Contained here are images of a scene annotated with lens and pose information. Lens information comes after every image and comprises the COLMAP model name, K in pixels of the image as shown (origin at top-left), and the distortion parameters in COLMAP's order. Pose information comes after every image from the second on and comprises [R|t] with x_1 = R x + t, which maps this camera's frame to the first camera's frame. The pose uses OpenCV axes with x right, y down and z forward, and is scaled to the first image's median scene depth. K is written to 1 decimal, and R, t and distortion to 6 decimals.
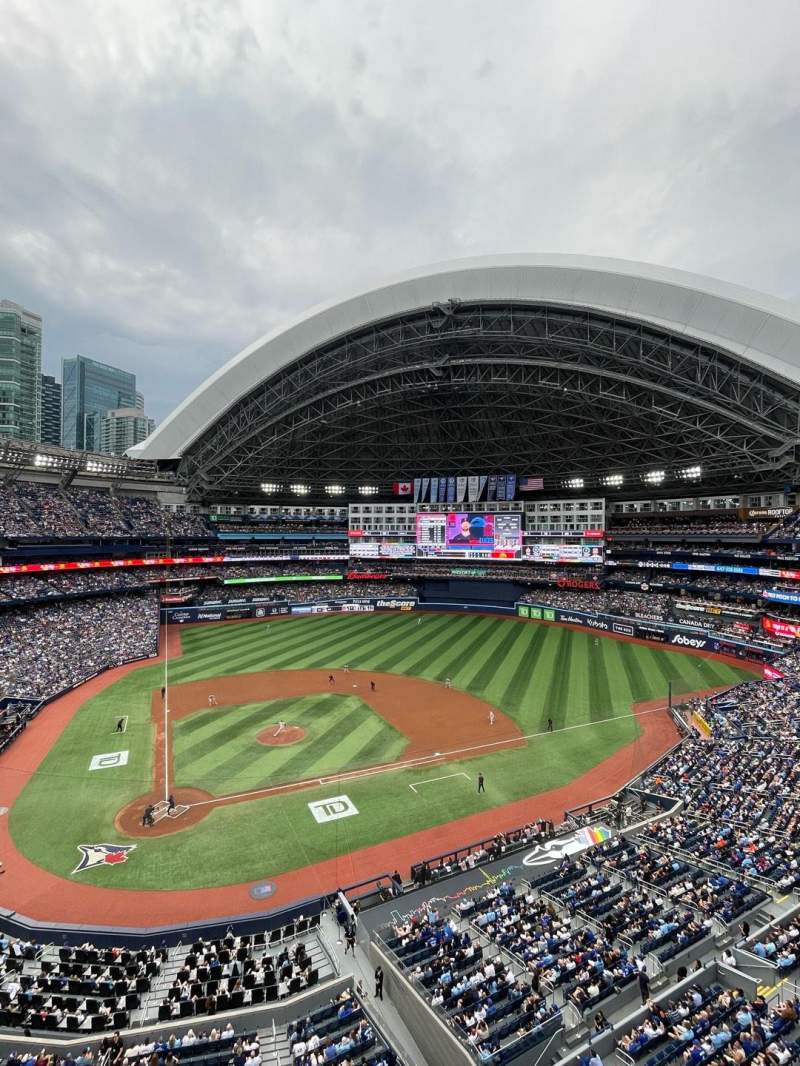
lens RADIAL K [[506.8, 0, 394.8], [0, 506.8, 529.1], [0, 0, 1]] dist [-0.001366, -0.000863]
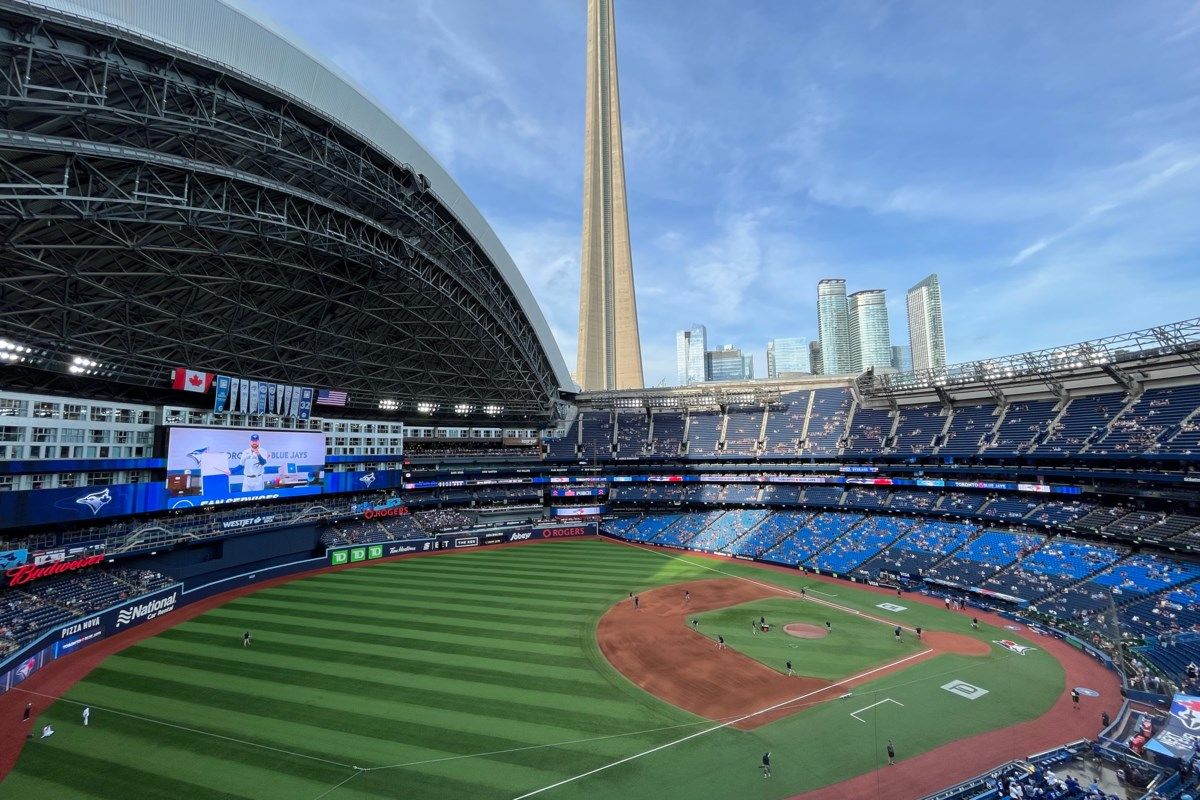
lens RADIAL K [[492.9, 0, 602.3], [0, 492.9, 400.5], [0, 0, 1]] dist [0.000206, 0.000336]
pose [[-0.060969, 0.102393, 0.992874, -0.597251], [0.005003, 0.994743, -0.102278, -0.001599], [-0.998127, -0.001268, -0.061161, 0.669012]]
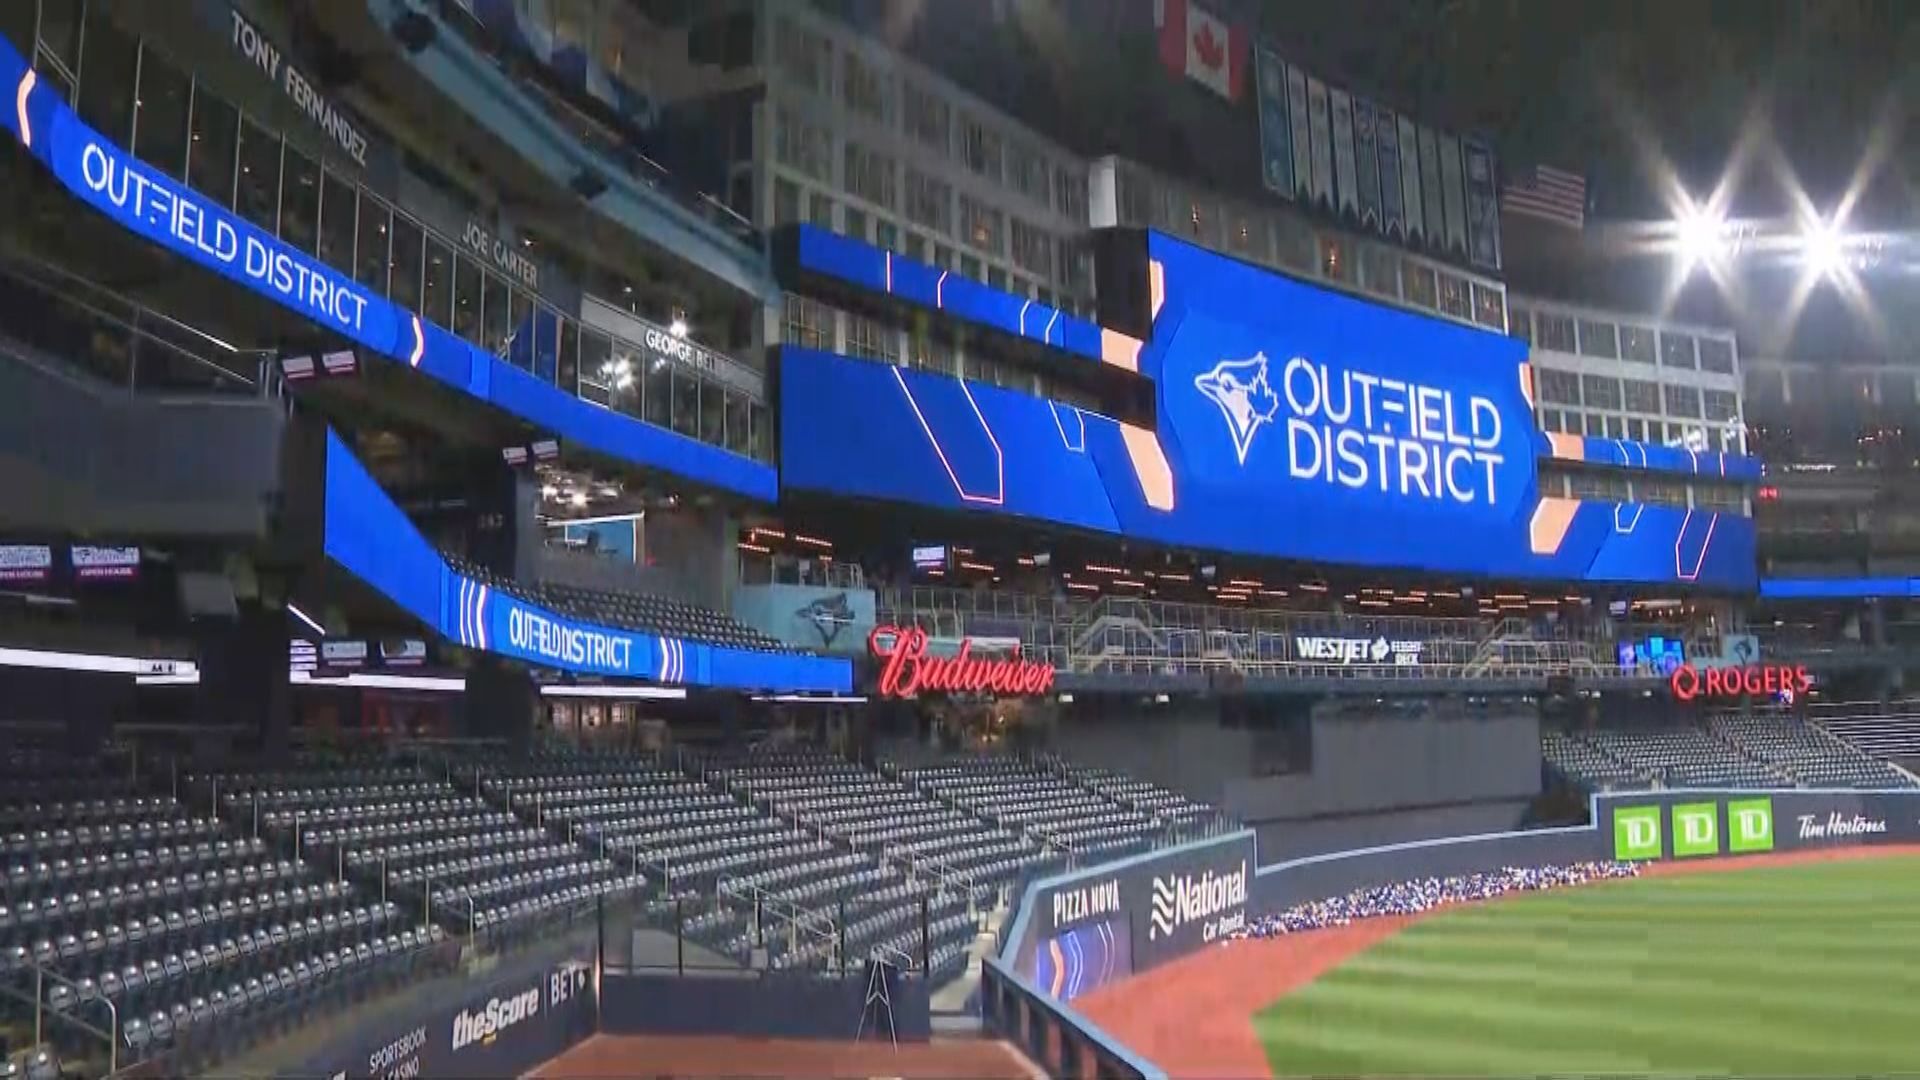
lens RADIAL K [[1592.4, 0, 960.0], [0, 1592.4, 540.0], [0, 0, 1]] dist [-0.143275, 0.004912]
pose [[0.487068, 0.093950, 0.868296, -0.408682], [0.011477, 0.993423, -0.113927, 0.122092], [-0.873289, 0.065456, 0.482786, 0.985080]]
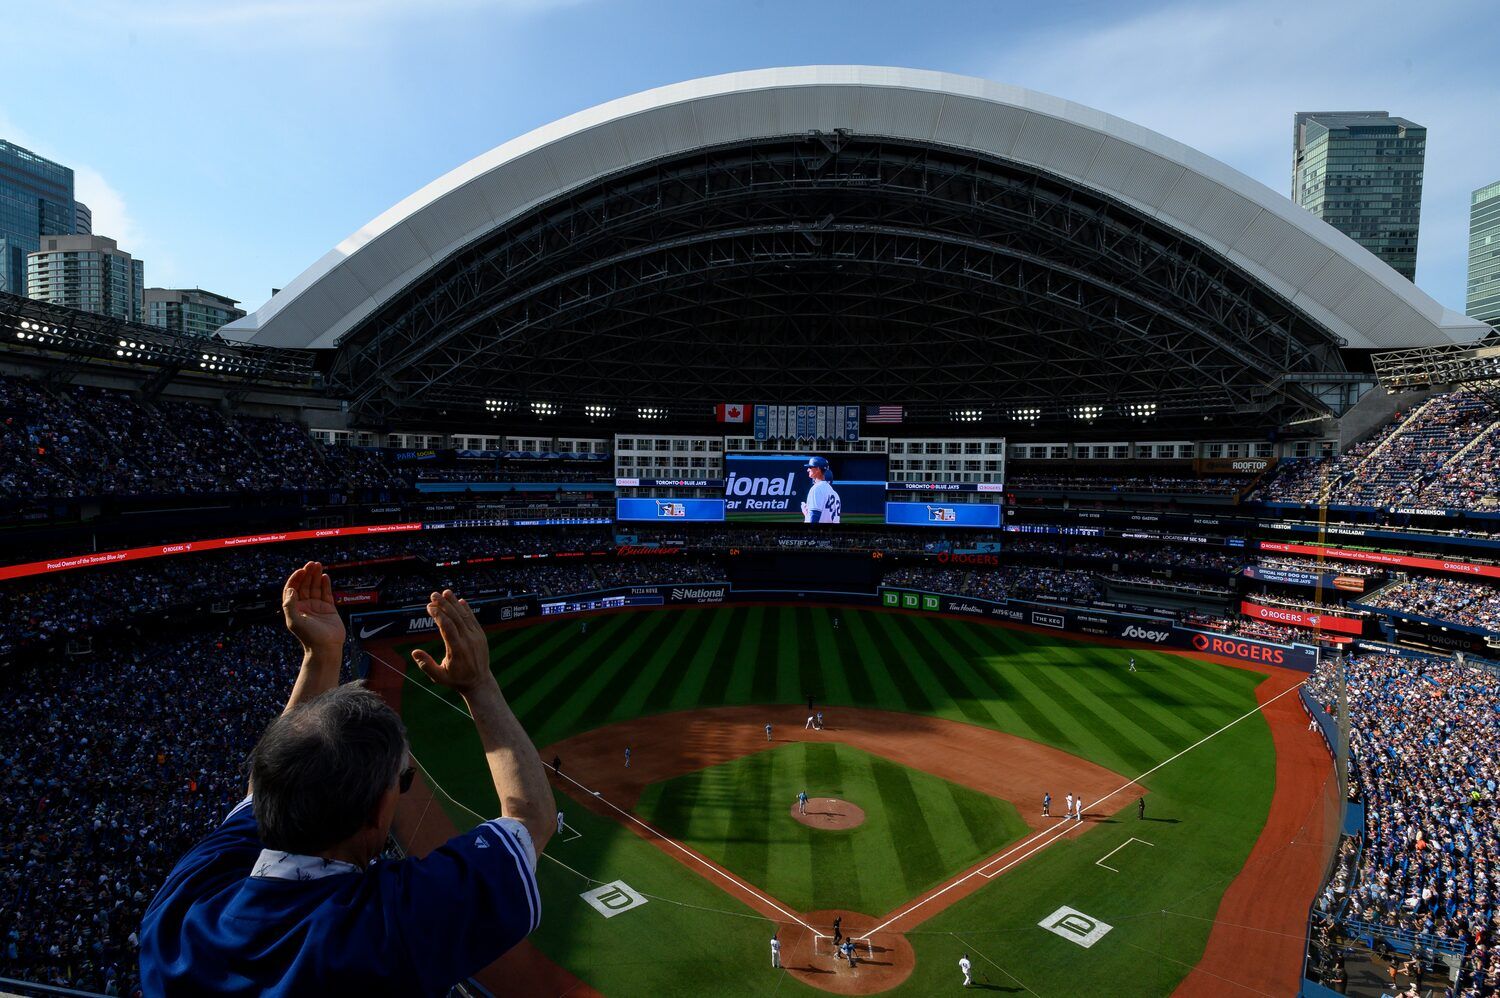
lens RADIAL K [[790.0, 0, 717.9], [0, 790.0, 511.2], [0, 0, 1]] dist [-0.010470, 0.002553]
pose [[0.963532, -0.003517, 0.267569, -0.275901], [-0.013493, 0.998003, 0.061705, -0.021038], [-0.267251, -0.063065, 0.961561, 0.033926]]
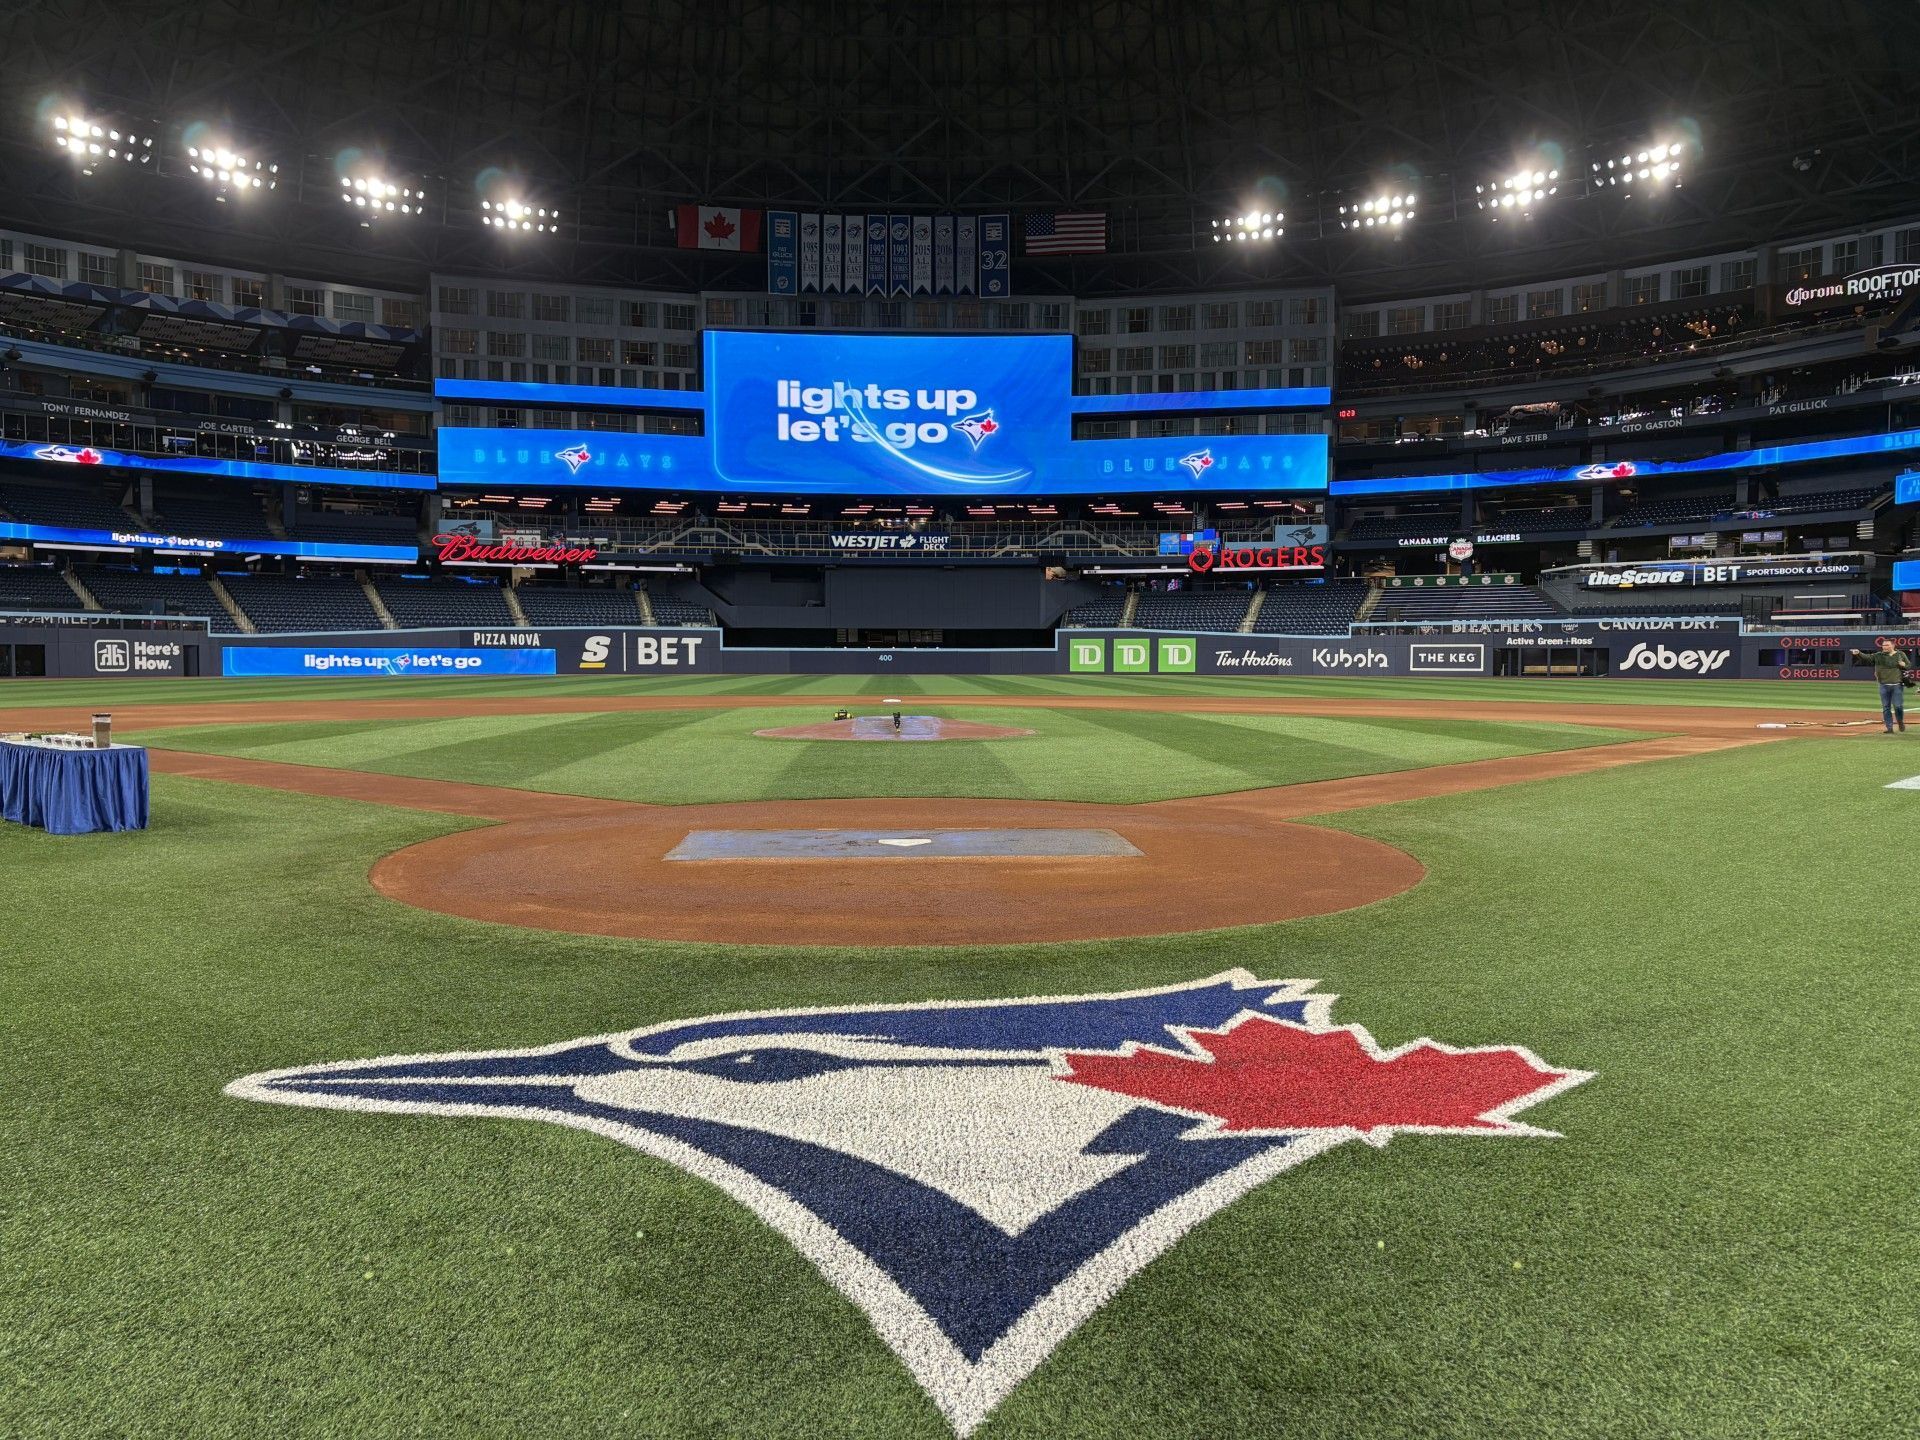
lens RADIAL K [[1459.7, 0, 949.5], [0, 1459.7, 722.1], [0, 0, 1]] dist [0.032886, -0.013309]
pose [[0.920837, -0.019220, 0.389474, -0.172555], [-0.002541, 0.998468, 0.055280, 0.163506], [-0.389940, -0.051894, 0.919377, 0.237197]]
